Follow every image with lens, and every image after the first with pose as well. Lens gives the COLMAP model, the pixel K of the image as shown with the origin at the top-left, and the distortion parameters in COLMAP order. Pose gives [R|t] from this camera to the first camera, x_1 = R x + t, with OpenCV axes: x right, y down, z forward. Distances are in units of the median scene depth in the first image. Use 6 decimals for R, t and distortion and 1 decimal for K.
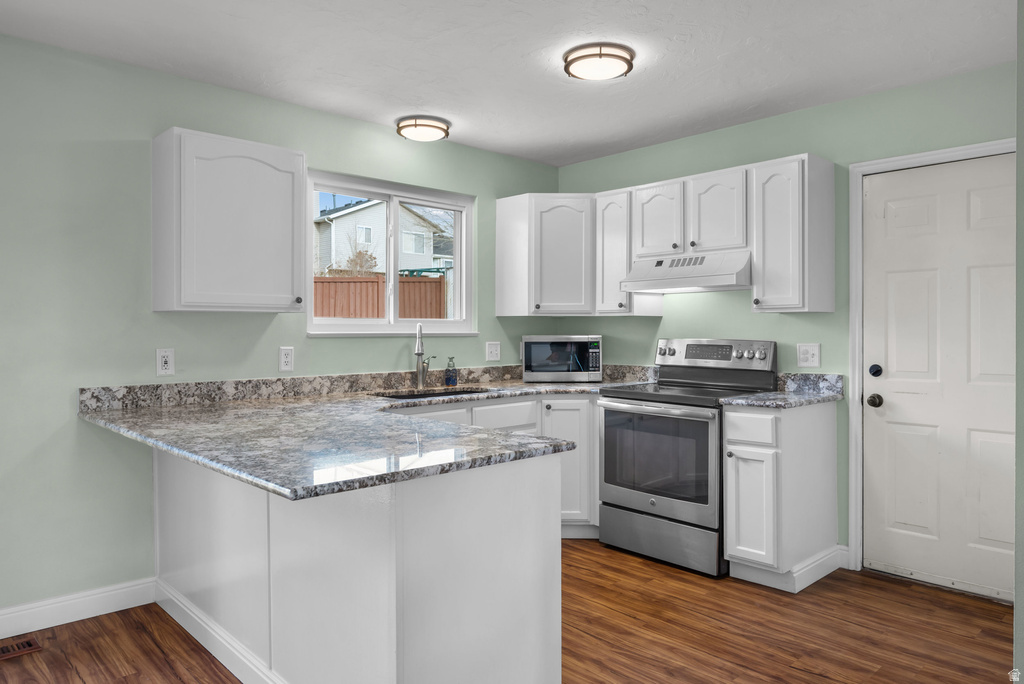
lens RADIAL K [[685.2, 0, 506.9], [0, 685.2, 337.0], [0, 0, 1]] dist [-0.008485, 0.001218]
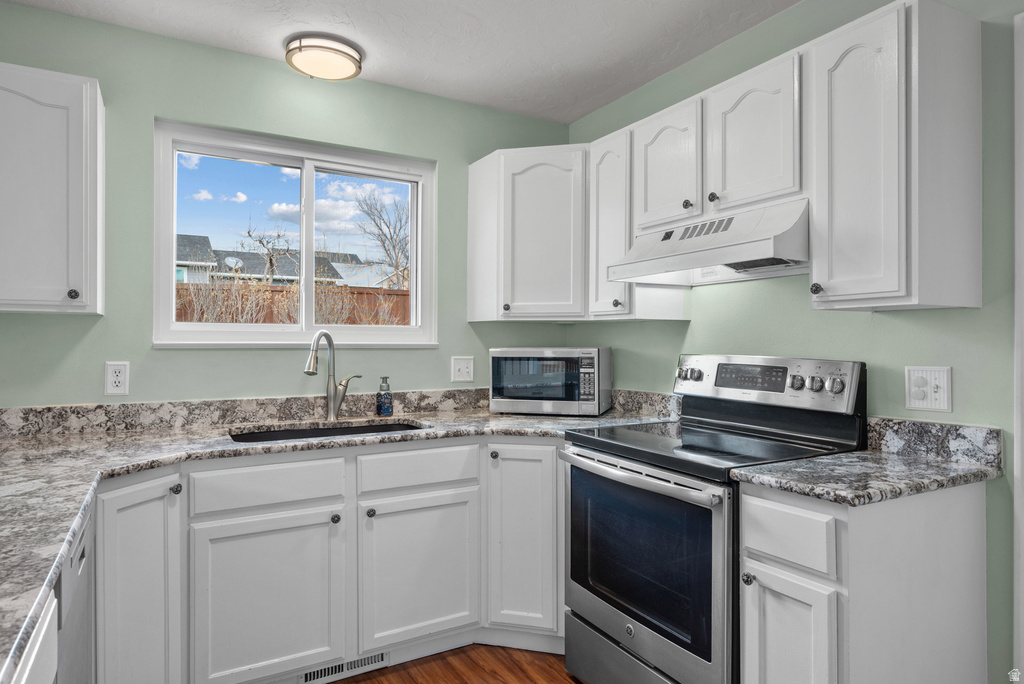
lens RADIAL K [[617.9, 0, 511.7], [0, 617.9, 340.6], [0, 0, 1]] dist [-0.000822, -0.002148]
pose [[0.973983, 0.003882, -0.226588, 0.242660], [-0.006748, 0.999907, -0.011875, -0.002825], [0.226521, 0.013095, 0.973918, 0.471883]]
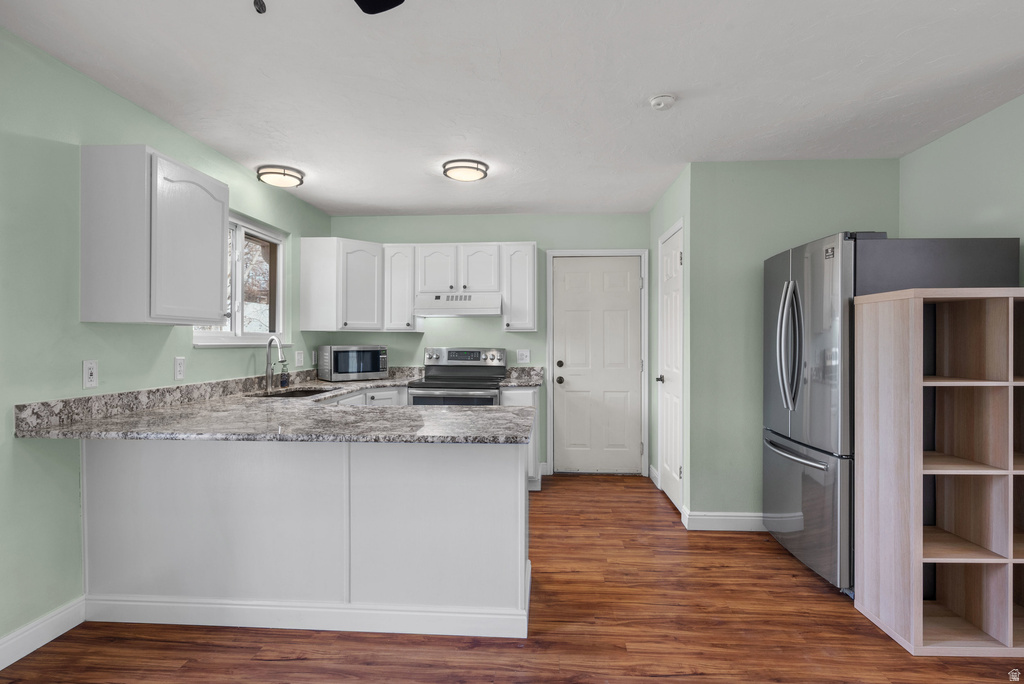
lens RADIAL K [[538.8, 0, 509.3], [0, 538.8, 343.6], [0, 0, 1]] dist [-0.011817, 0.001829]
pose [[0.736206, -0.001824, 0.676755, -0.530250], [0.006533, 0.999969, -0.004412, 0.000356], [-0.676726, 0.007669, 0.736195, 0.025259]]
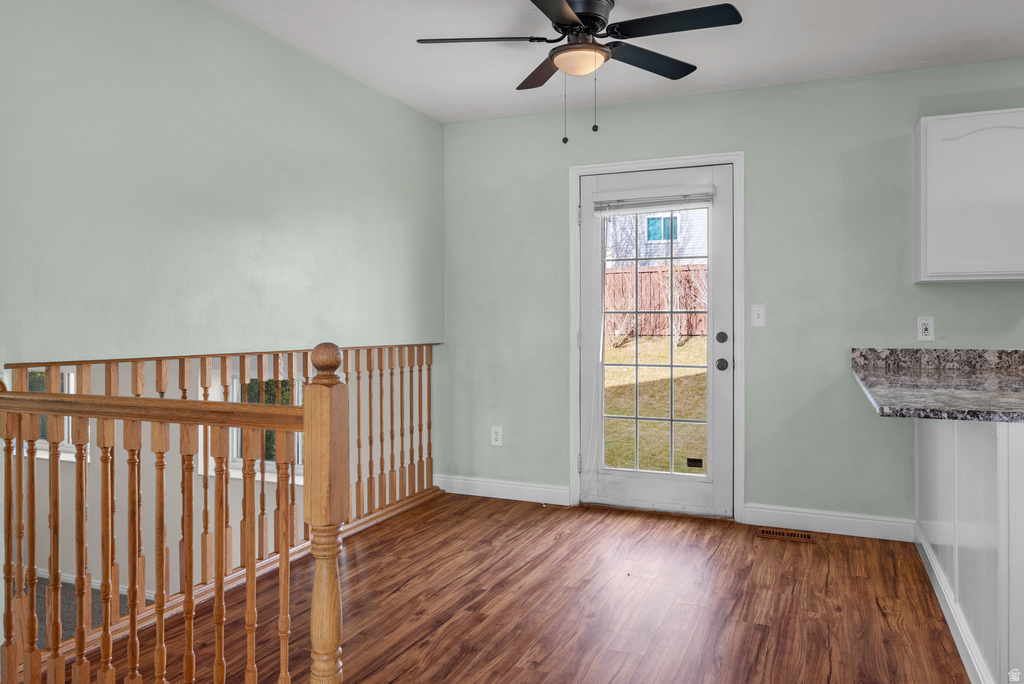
lens RADIAL K [[716.0, 0, 513.2], [0, 716.0, 322.1], [0, 0, 1]] dist [-0.016541, 0.004052]
pose [[0.401324, 0.001745, -0.915935, 0.266310], [-0.007924, 0.999967, -0.001567, 0.029753], [0.915902, 0.007887, 0.401325, -0.070055]]
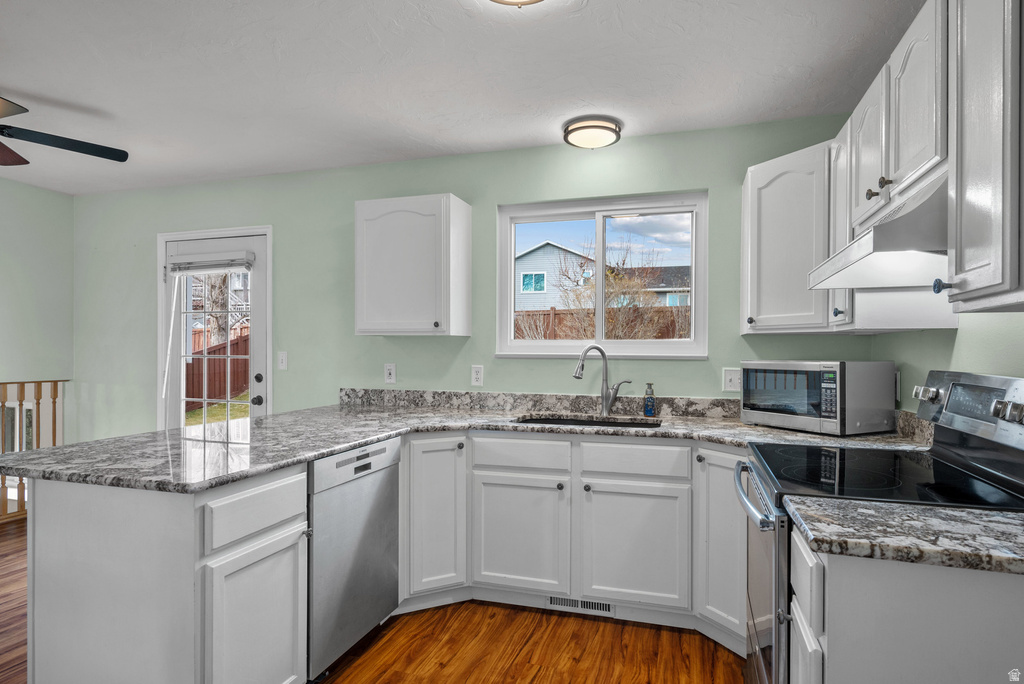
lens RADIAL K [[538.8, 0, 520.0], [0, 538.8, 355.3], [0, 0, 1]] dist [-0.011817, 0.001829]
pose [[0.504689, 0.009014, -0.863254, 0.514323], [-0.017153, 0.999853, 0.000412, -0.004183], [0.863131, 0.014600, 0.504769, 0.625262]]
